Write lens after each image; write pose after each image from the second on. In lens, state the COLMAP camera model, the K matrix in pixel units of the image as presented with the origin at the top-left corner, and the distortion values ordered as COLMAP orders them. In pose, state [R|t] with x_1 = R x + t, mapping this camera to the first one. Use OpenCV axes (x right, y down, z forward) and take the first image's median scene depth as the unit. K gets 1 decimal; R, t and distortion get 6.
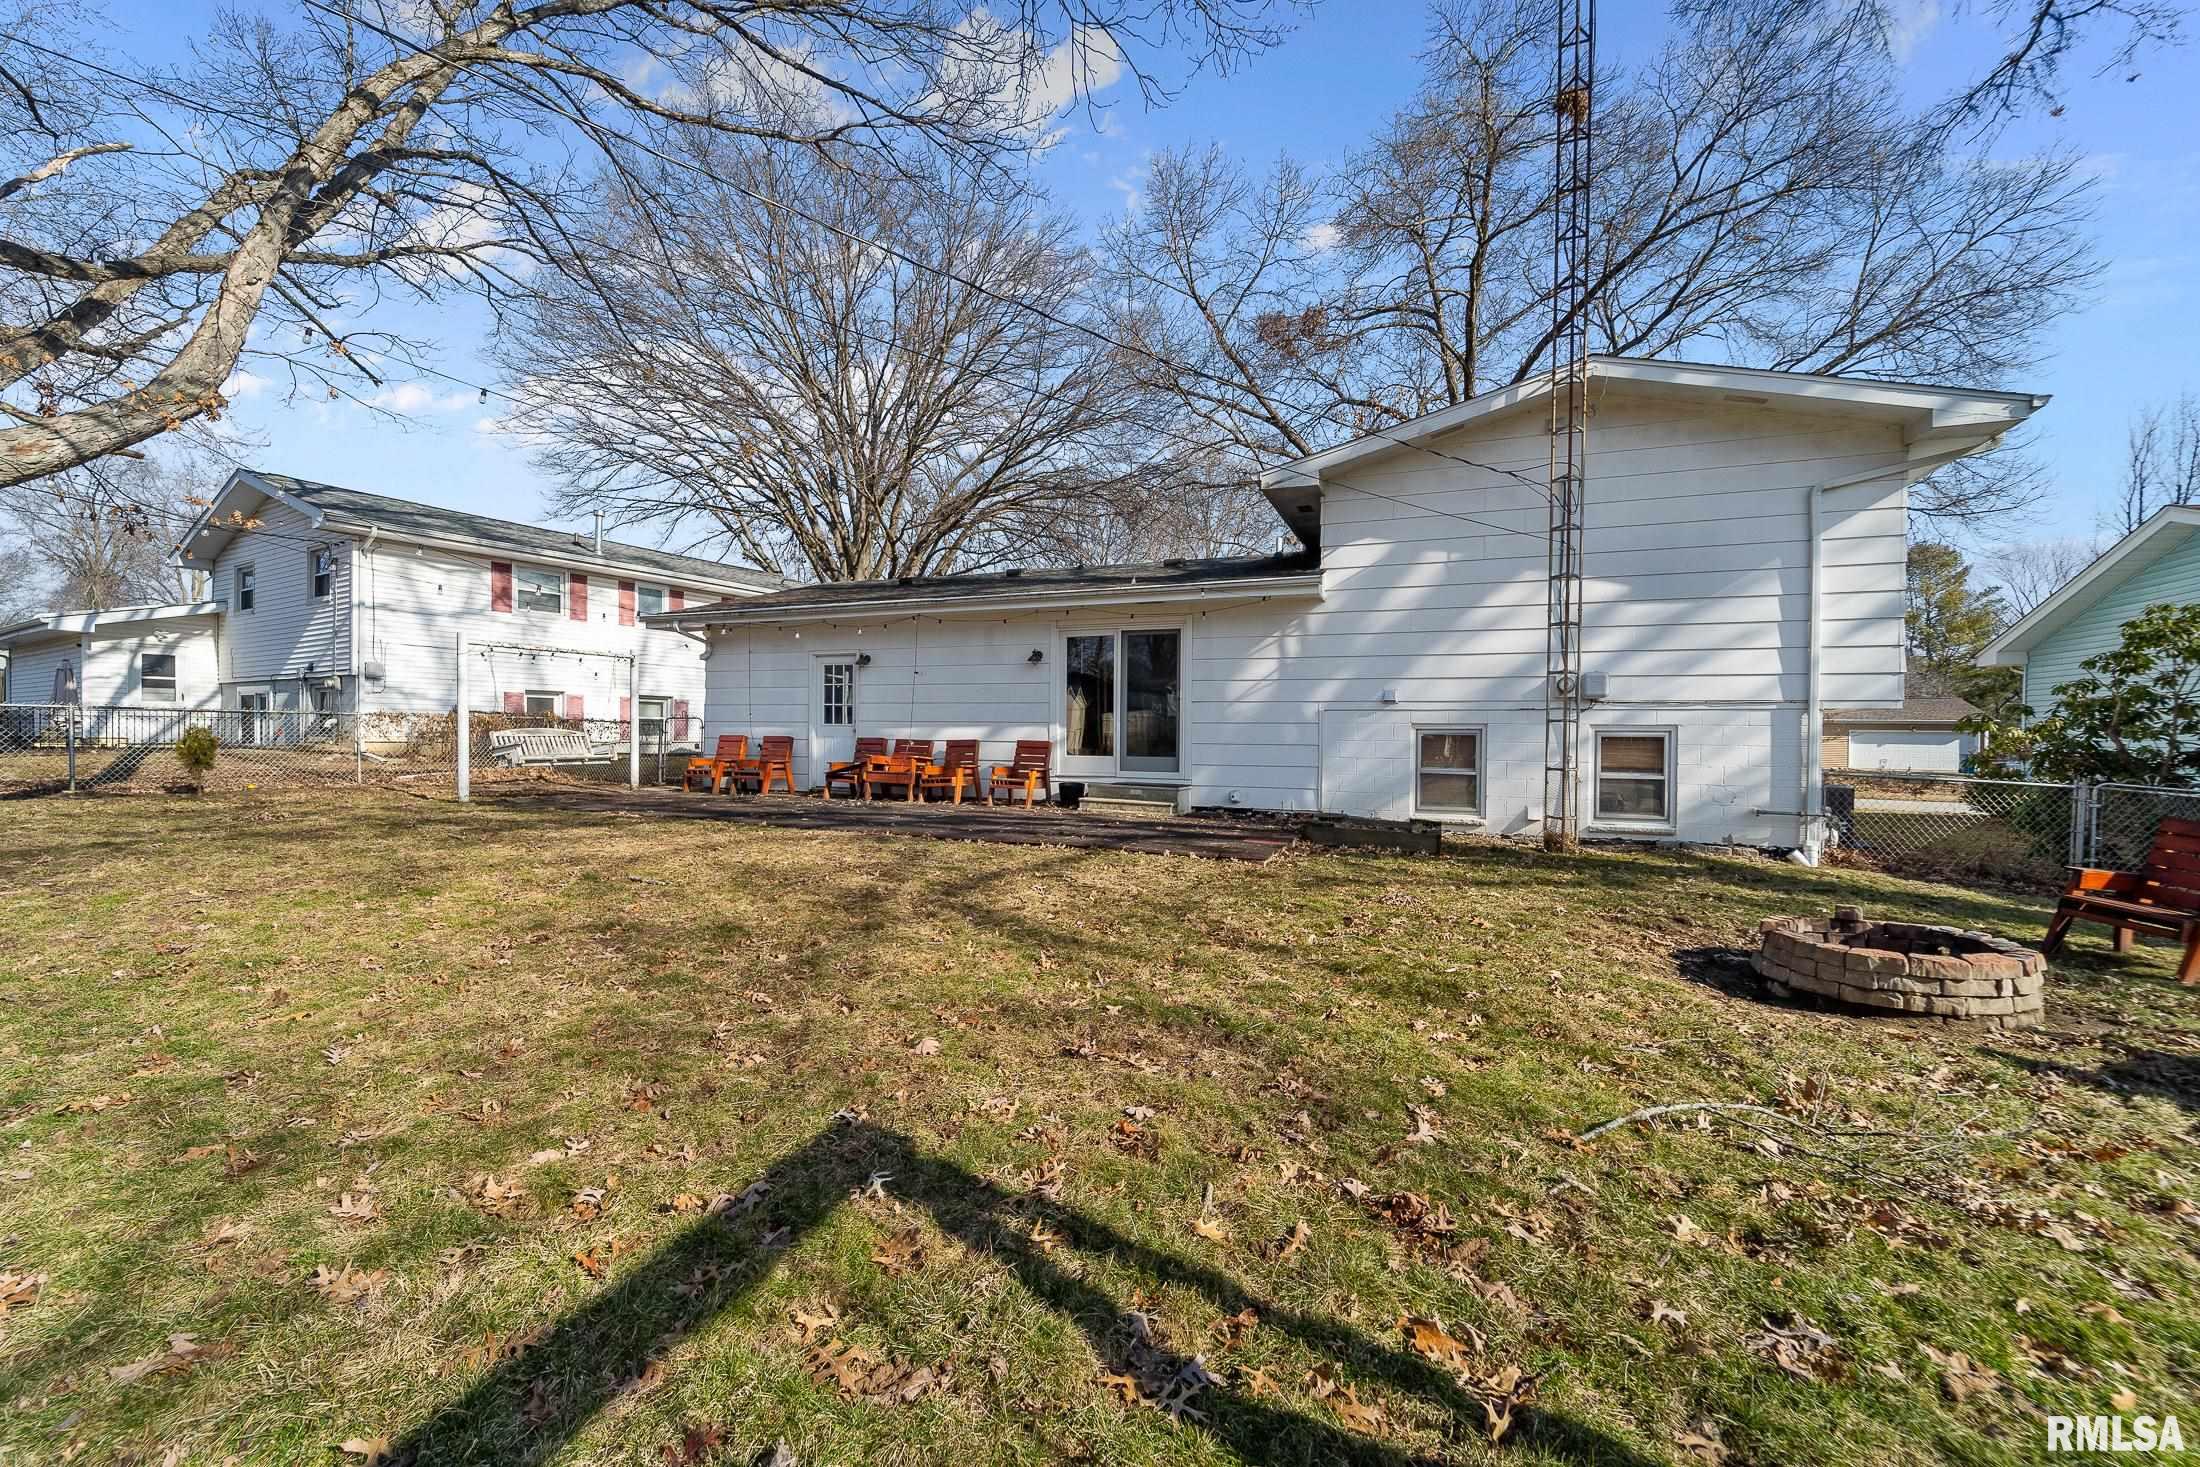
lens RADIAL K [[904.3, 0, 1100.0], [0, 904.3, 733.5], [0, 0, 1]] dist [-0.010039, -0.000629]
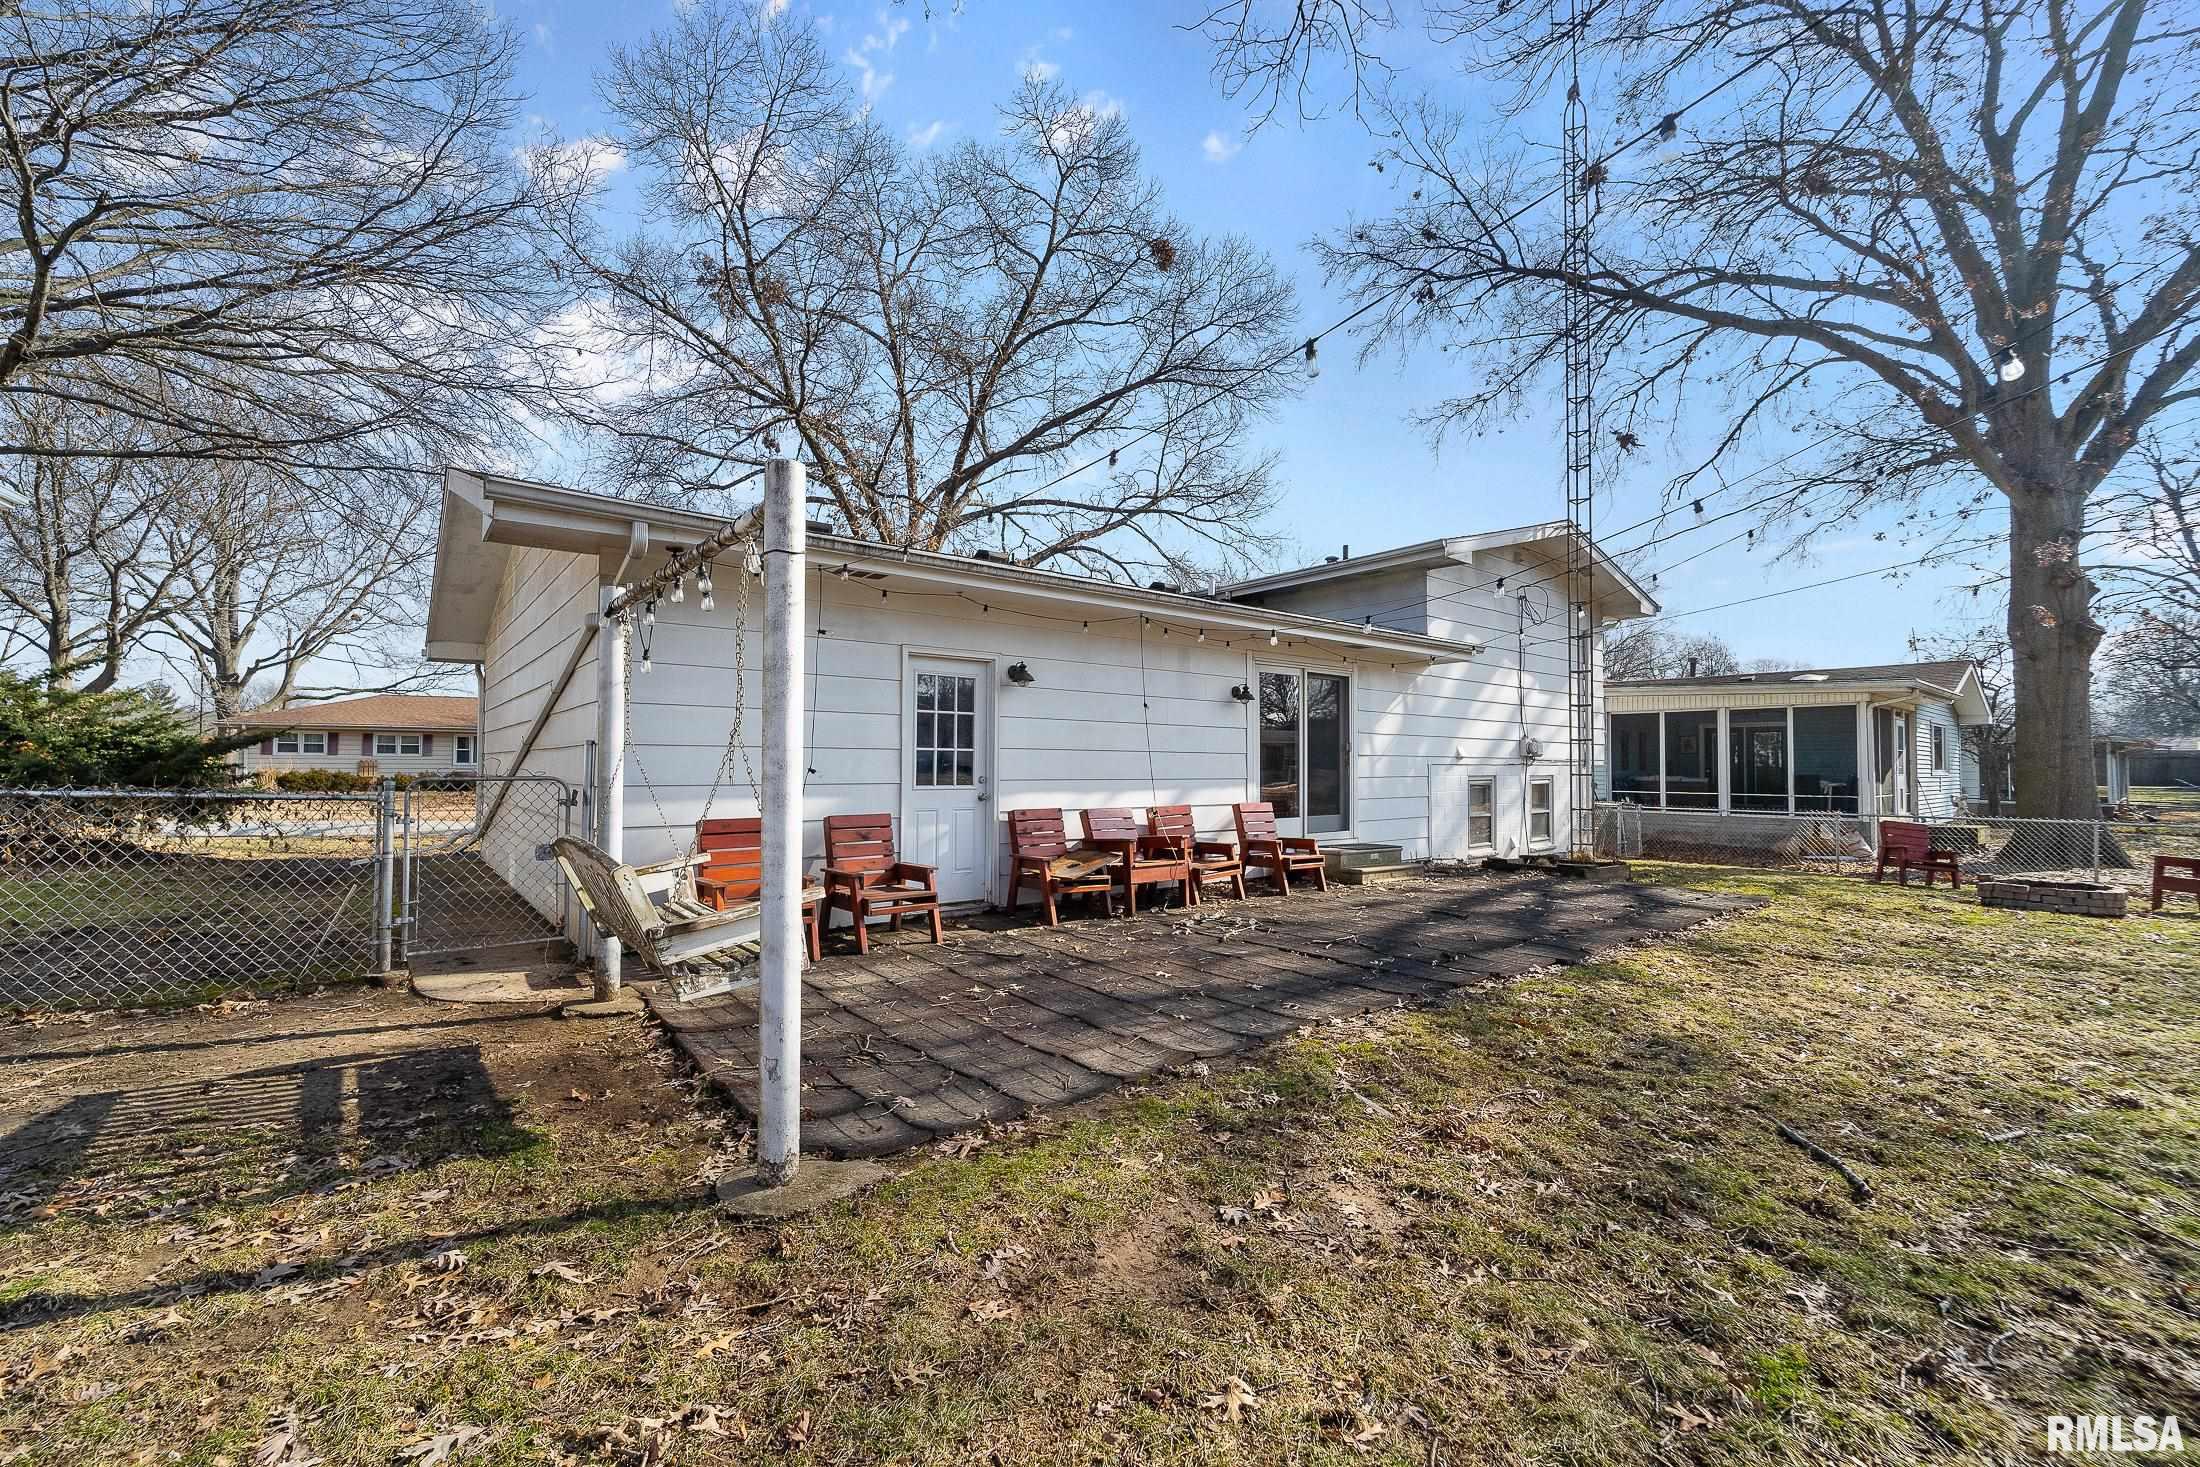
lens RADIAL K [[904.3, 0, 1100.0], [0, 904.3, 733.5], [0, 0, 1]] dist [-0.010039, -0.000629]
pose [[0.467309, 0.029110, 0.883615, -0.798027], [0.010340, 0.999209, -0.038386, -0.022034], [-0.884034, 0.027075, 0.466638, 0.736665]]
